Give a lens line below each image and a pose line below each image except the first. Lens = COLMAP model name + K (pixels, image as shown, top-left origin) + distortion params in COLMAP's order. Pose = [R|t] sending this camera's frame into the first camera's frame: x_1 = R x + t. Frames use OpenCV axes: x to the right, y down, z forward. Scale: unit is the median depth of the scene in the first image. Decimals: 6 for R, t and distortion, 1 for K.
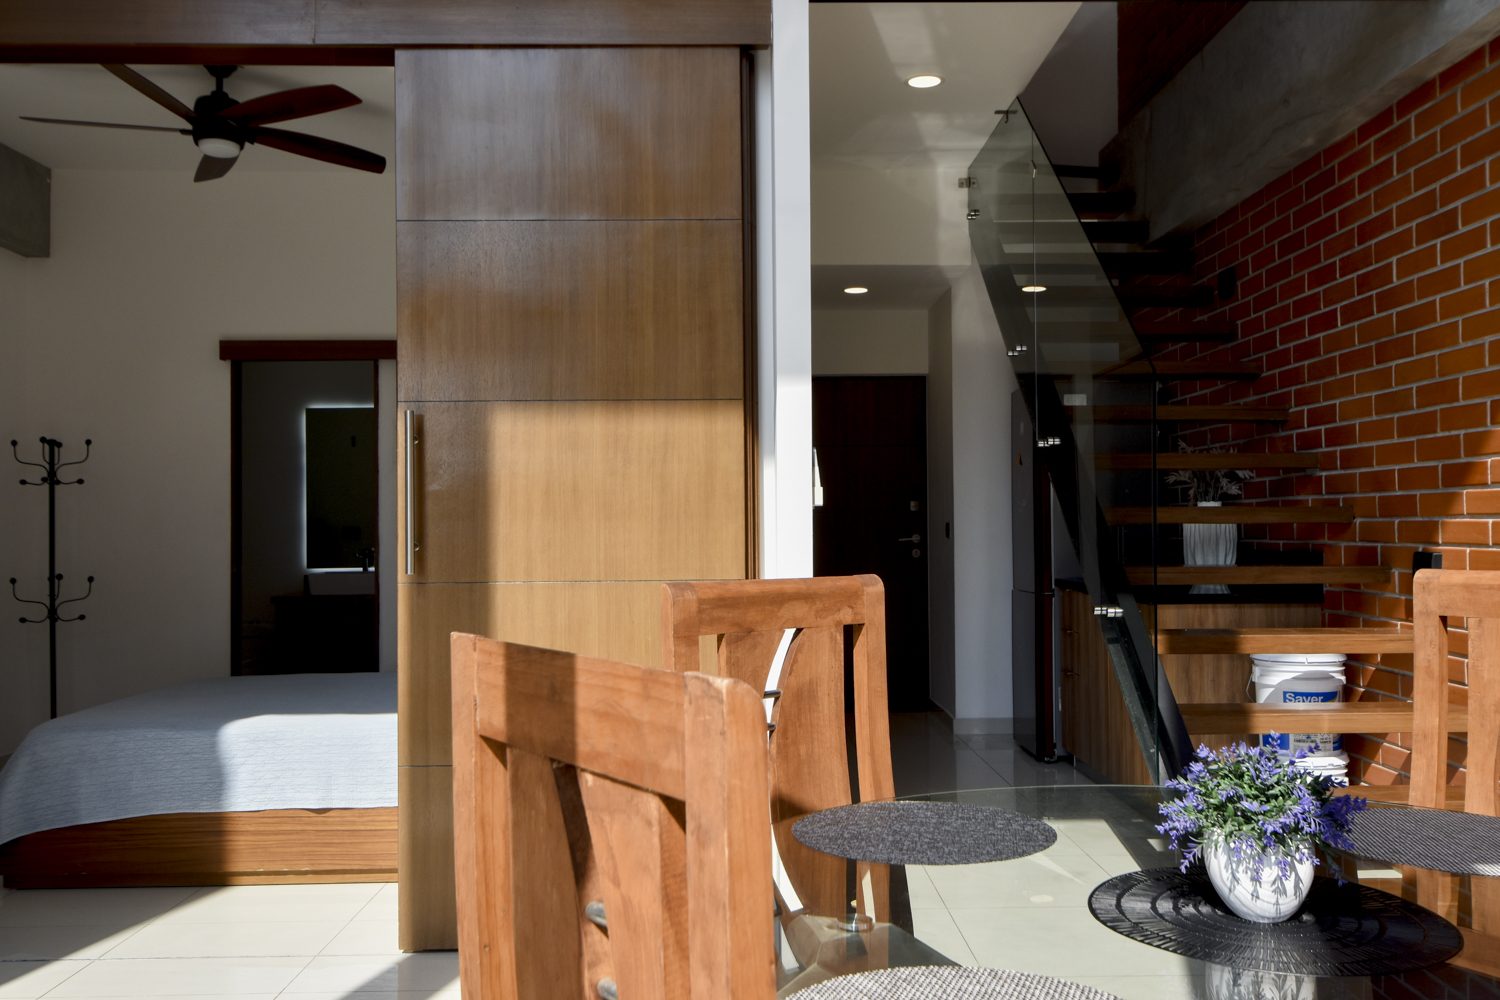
lens RADIAL K [[1284.7, 0, 752.2], [0, 1284.7, 510.1], [0, 0, 1]] dist [-0.017567, 0.010964]
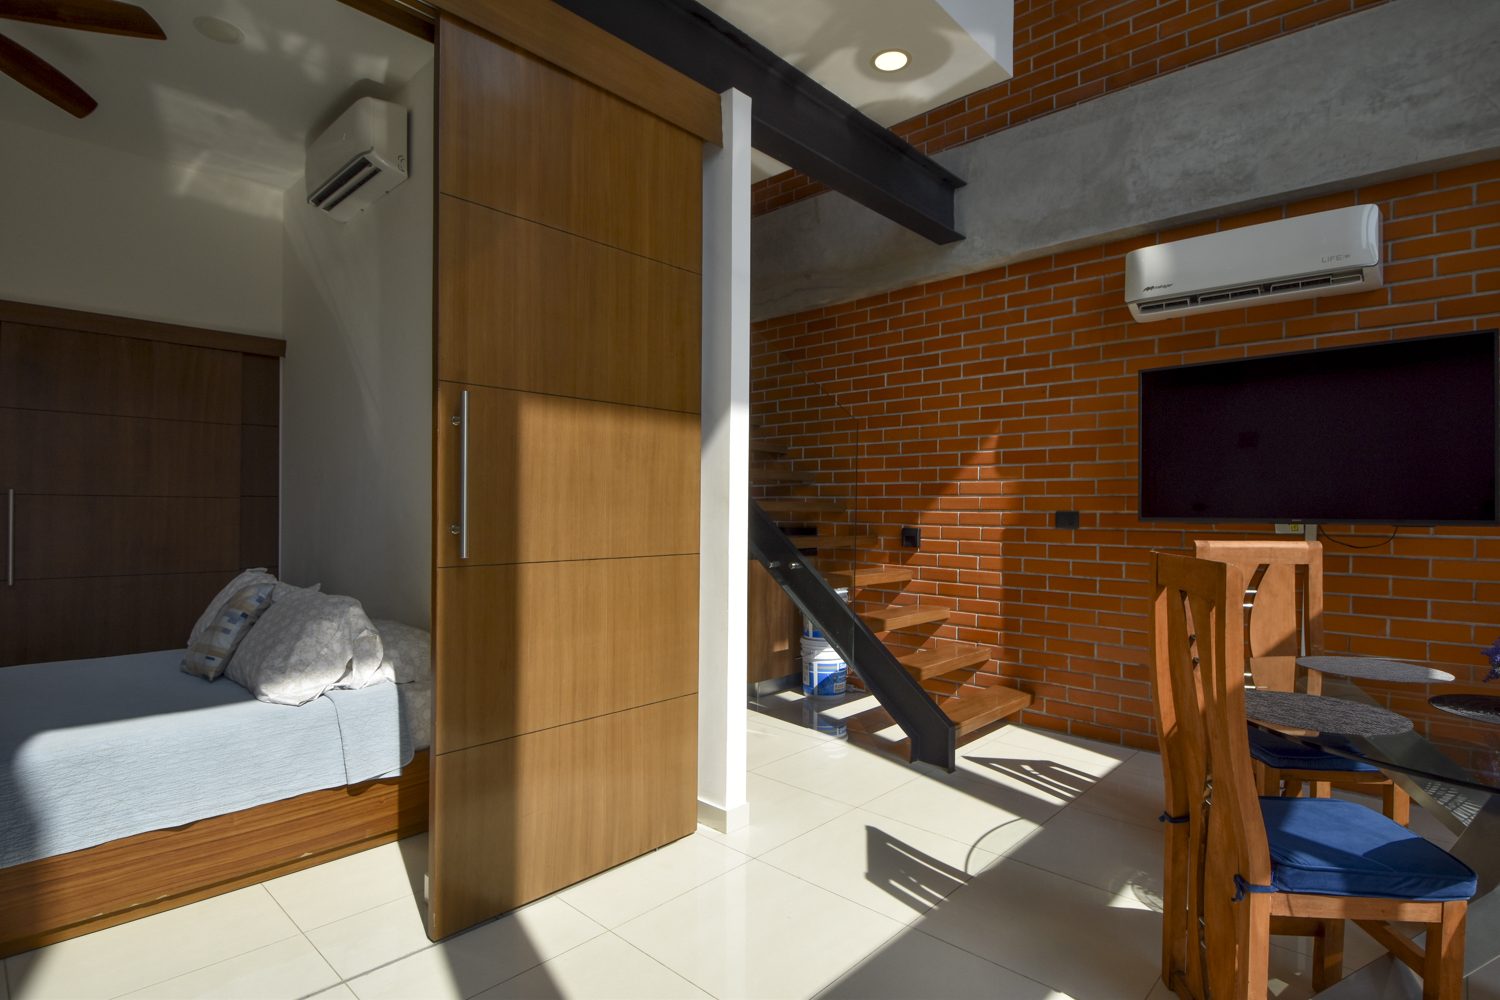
lens RADIAL K [[742.0, 0, 751.2], [0, 742.0, 509.4], [0, 0, 1]] dist [-0.013122, -0.011948]
pose [[0.695864, 0.011448, 0.718083, -0.475720], [-0.022205, 0.999738, 0.005580, 0.003865], [-0.717830, -0.019828, 0.695936, 0.411547]]
